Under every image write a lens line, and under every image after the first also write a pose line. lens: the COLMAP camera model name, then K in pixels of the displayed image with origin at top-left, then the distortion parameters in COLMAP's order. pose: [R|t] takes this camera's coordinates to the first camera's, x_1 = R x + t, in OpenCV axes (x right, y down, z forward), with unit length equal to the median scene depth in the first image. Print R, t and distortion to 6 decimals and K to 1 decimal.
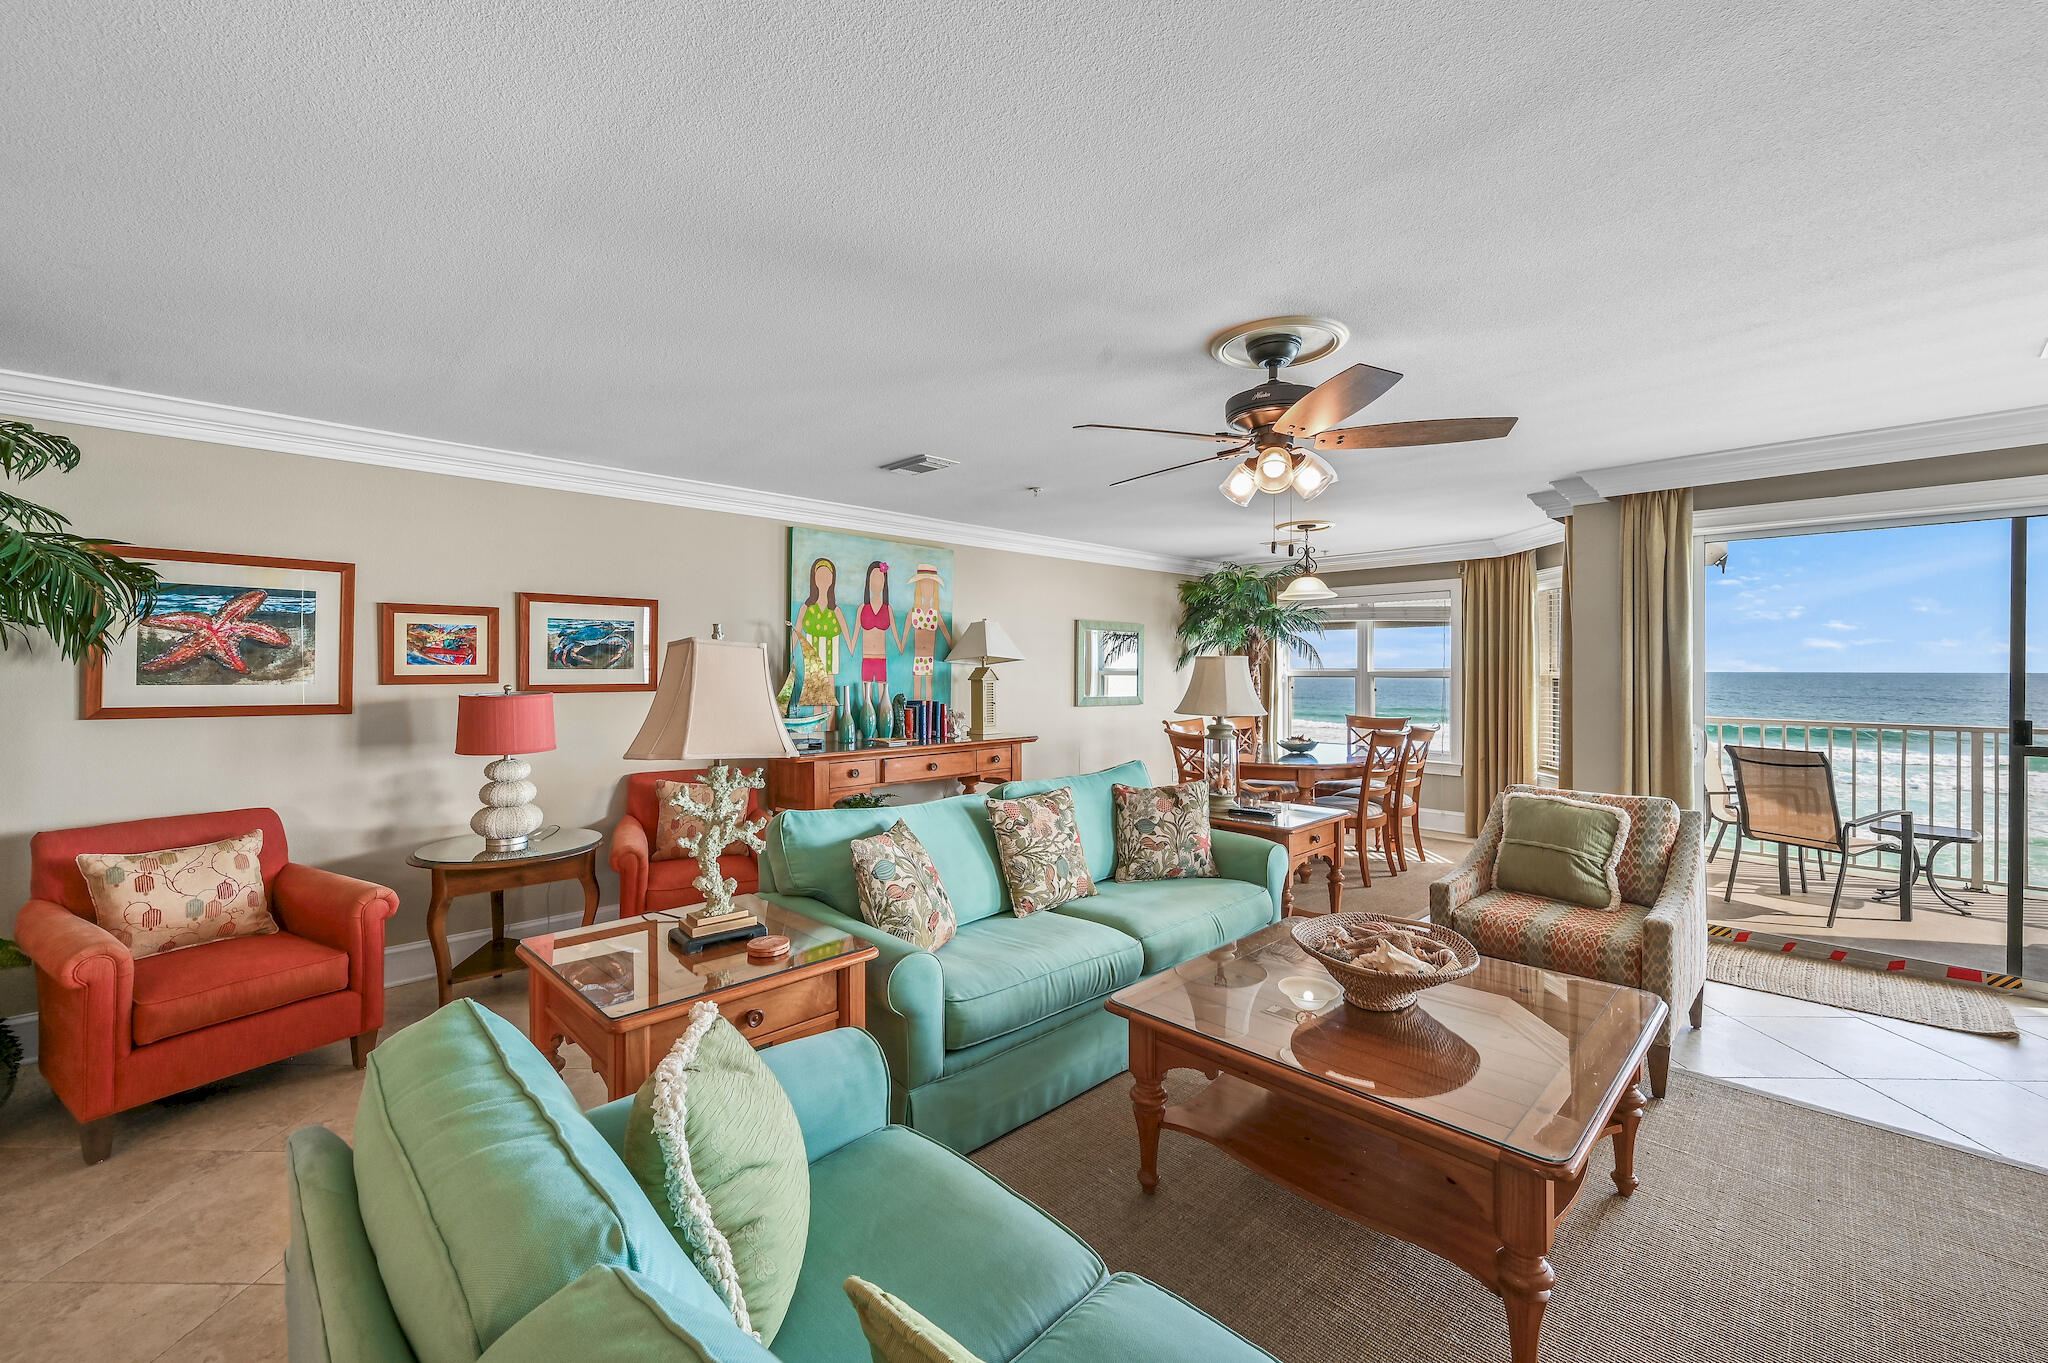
lens RADIAL K [[817.6, 0, 1024.0], [0, 817.6, 681.5], [0, 0, 1]] dist [0.000235, 0.000076]
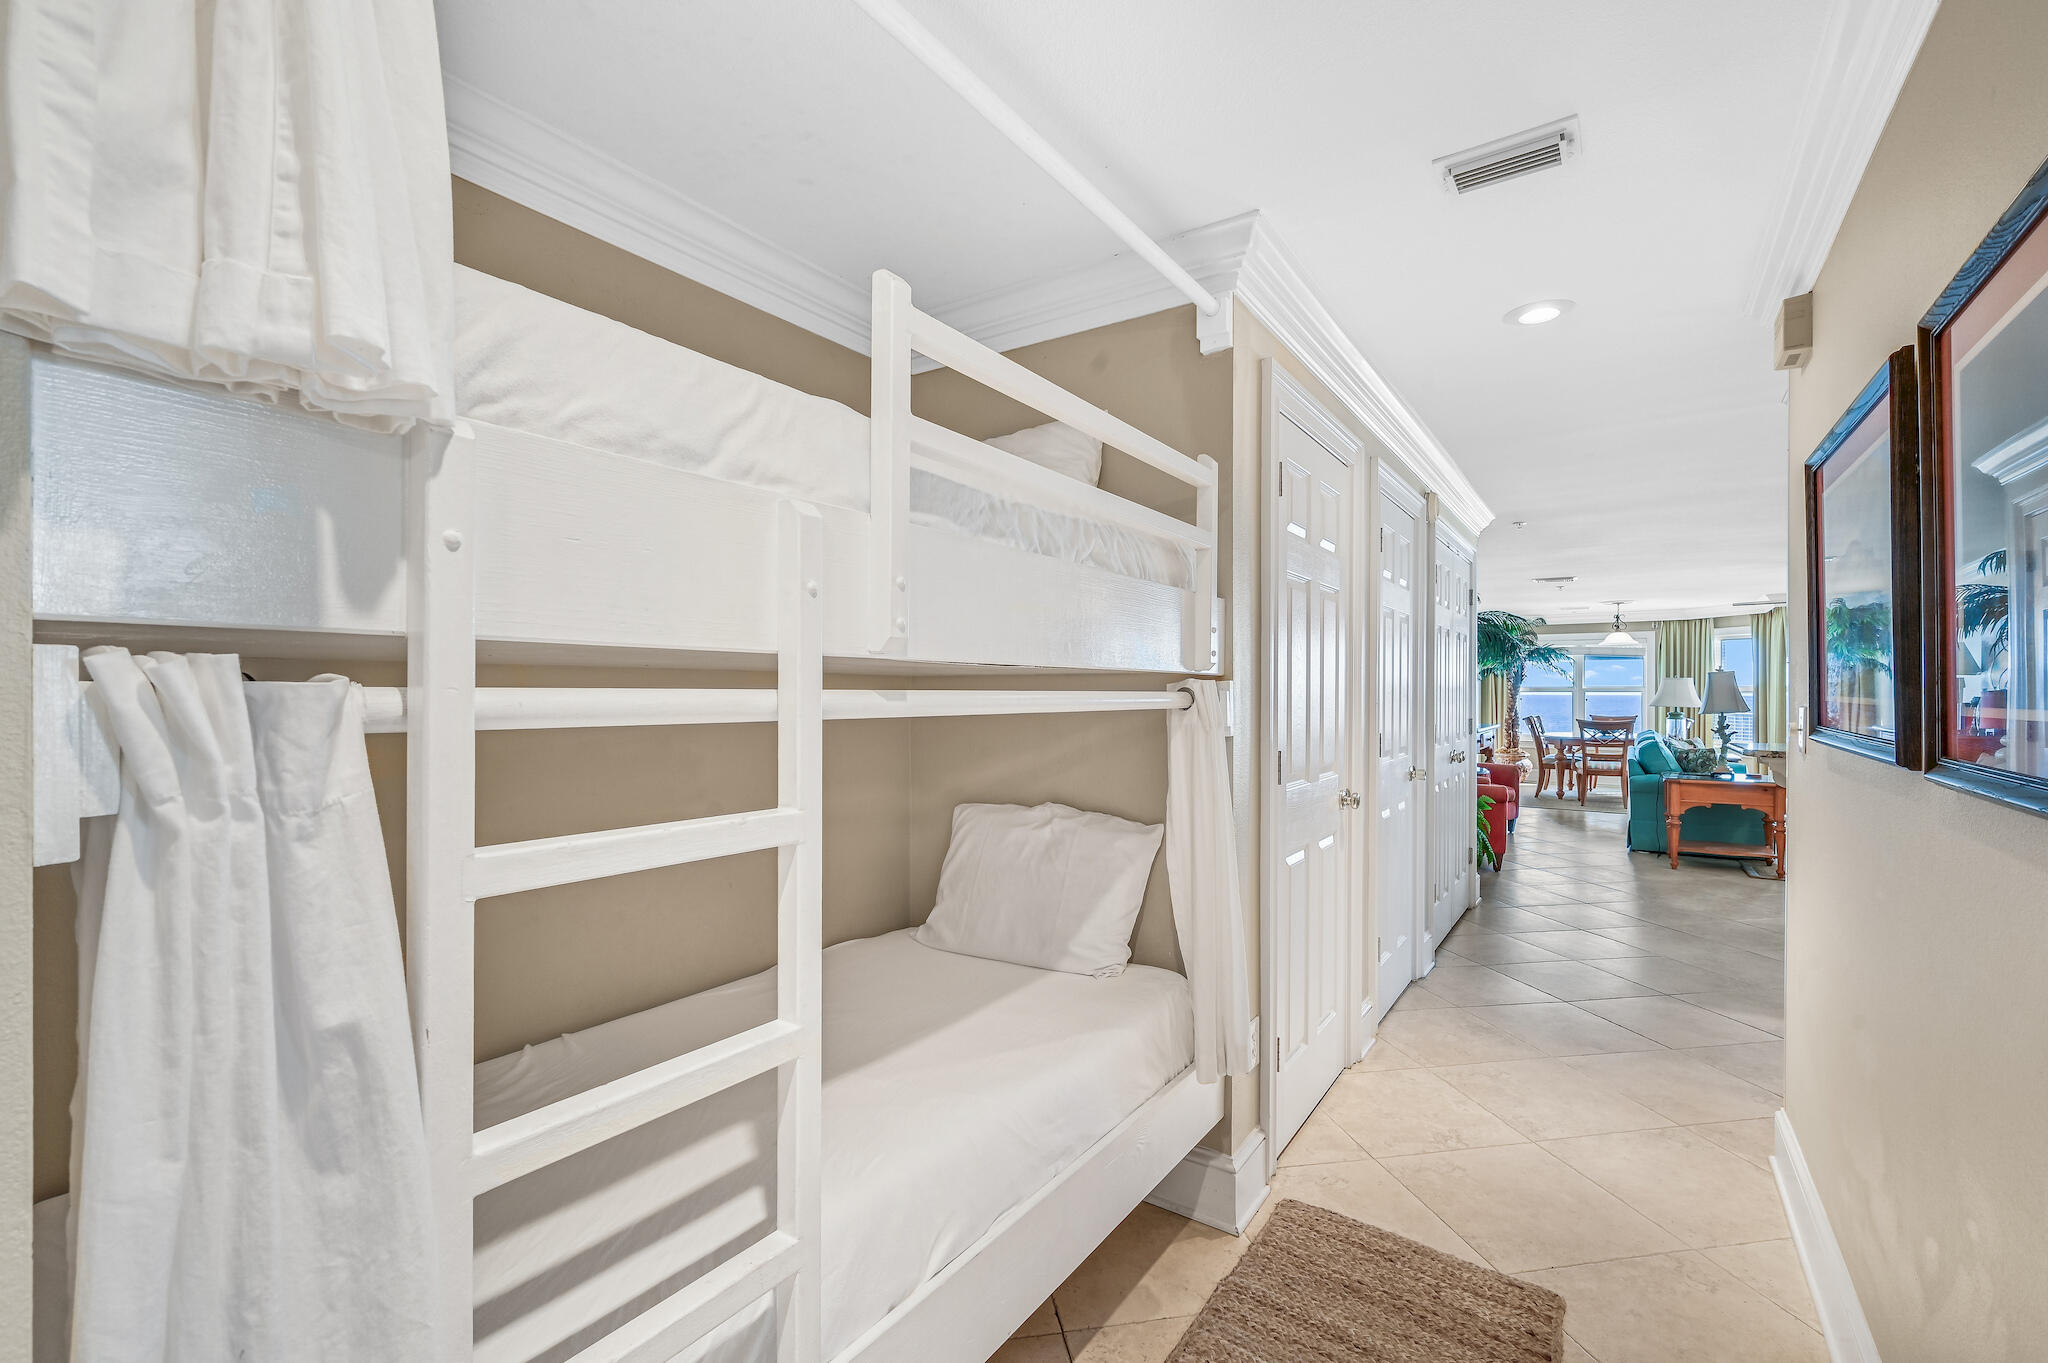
lens RADIAL K [[888.8, 0, 1021.9], [0, 888.8, 689.5], [0, 0, 1]] dist [-0.000018, -0.000004]
pose [[0.979218, 0.004750, 0.202757, -1.926067], [-0.001297, 0.999852, -0.017156, 0.040808], [-0.202809, 0.016537, 0.979079, -0.872553]]
